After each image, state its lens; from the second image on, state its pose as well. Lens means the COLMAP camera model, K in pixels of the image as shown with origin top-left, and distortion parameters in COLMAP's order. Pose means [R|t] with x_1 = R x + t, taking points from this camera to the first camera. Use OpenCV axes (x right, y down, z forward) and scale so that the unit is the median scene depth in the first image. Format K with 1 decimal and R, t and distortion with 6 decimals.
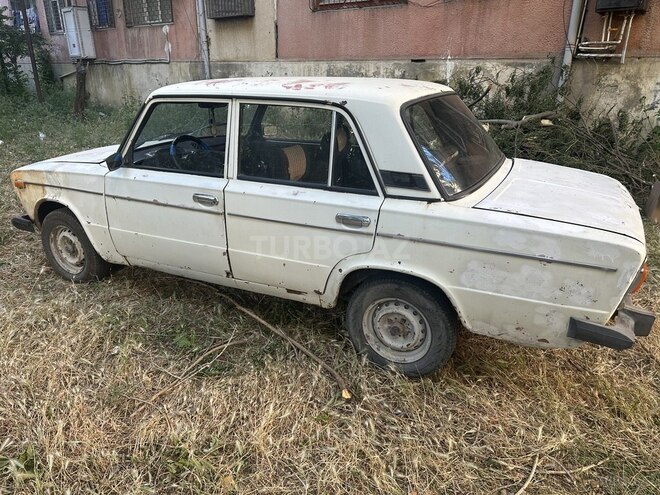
lens RADIAL K [[479.9, 0, 330.9], [0, 479.9, 250.2], [0, 0, 1]] dist [0.032669, -0.024947]
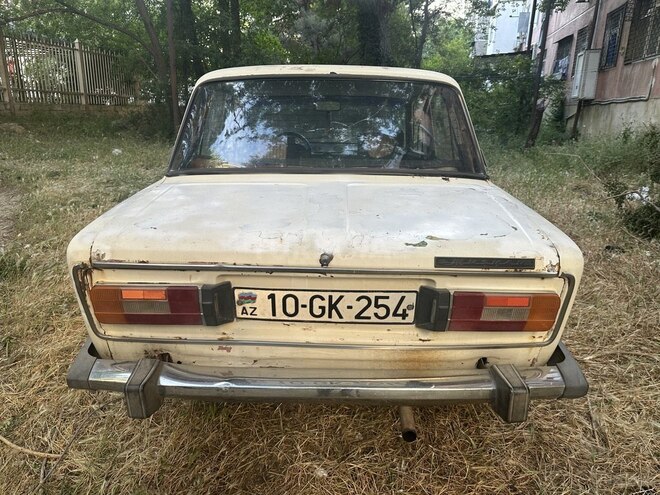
lens RADIAL K [[479.9, 0, 330.8], [0, 479.9, 249.8], [0, 0, 1]] dist [0.032669, -0.024947]
pose [[0.442614, 0.250988, -0.860871, 0.429819], [-0.335966, 0.936518, 0.100307, -0.059183], [0.831396, 0.244826, 0.498839, 0.292658]]
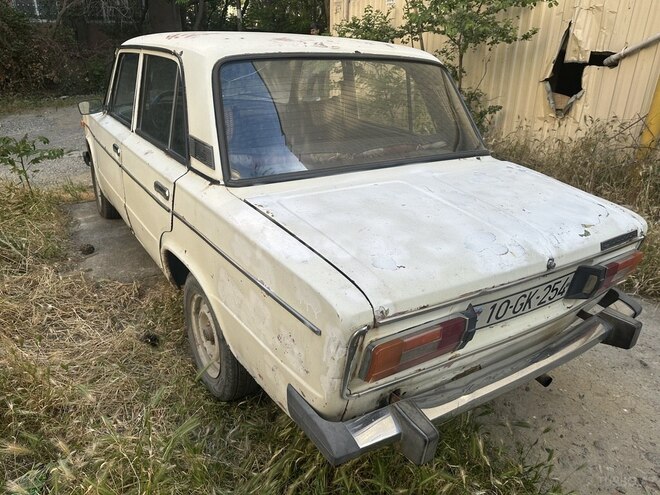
lens RADIAL K [[479.9, 0, 332.7], [0, 479.9, 245.4], [0, 0, 1]] dist [0.032669, -0.024947]
pose [[0.857503, 0.230110, -0.460150, 0.267339], [-0.222383, 0.972311, 0.071812, -0.035880], [0.463934, 0.040750, 0.884932, 0.141968]]
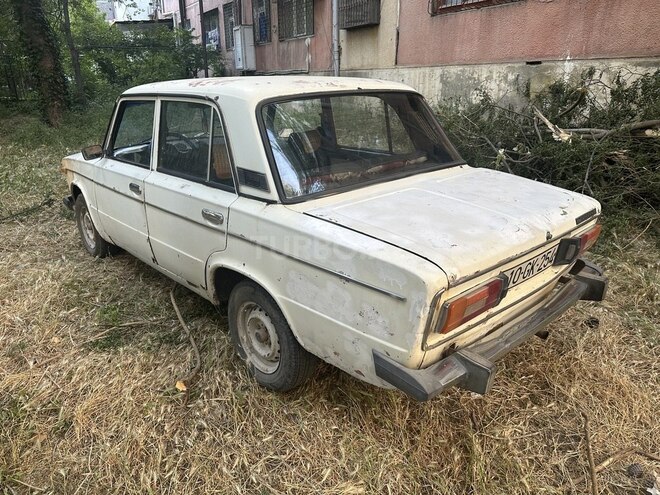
lens RADIAL K [[479.9, 0, 327.3], [0, 479.9, 249.9], [0, 0, 1]] dist [0.032669, -0.024947]
pose [[0.929306, 0.111569, -0.352055, 0.230836], [-0.118480, 0.992955, 0.001929, -0.008916], [0.349790, 0.039919, 0.935977, 0.057841]]
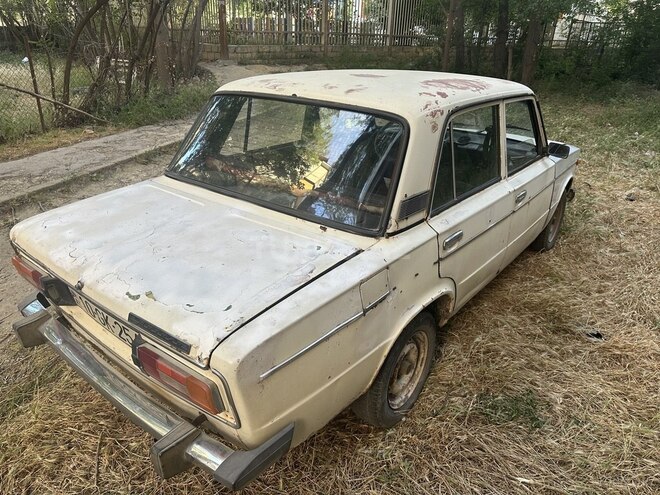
lens RADIAL K [[479.9, 0, 332.3], [0, 479.9, 247.1], [0, 0, 1]] dist [0.032669, -0.024947]
pose [[-0.217400, 0.391797, -0.893998, 0.450637], [-0.372646, 0.813213, 0.447012, -0.221096], [0.902149, 0.430325, -0.030791, 0.518583]]
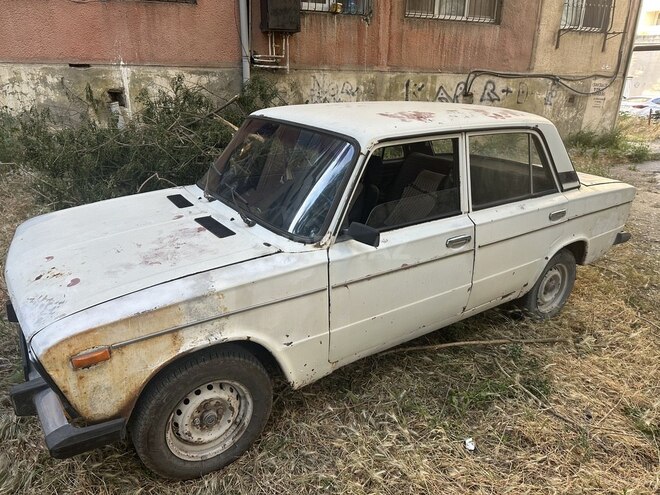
lens RADIAL K [[479.9, 0, 335.8], [0, 479.9, 244.1], [0, 0, 1]] dist [0.032669, -0.024947]
pose [[0.489457, -0.294002, 0.820972, -0.489241], [0.294608, 0.941847, 0.161645, -0.137293], [-0.820754, 0.162747, 0.547610, 0.292326]]
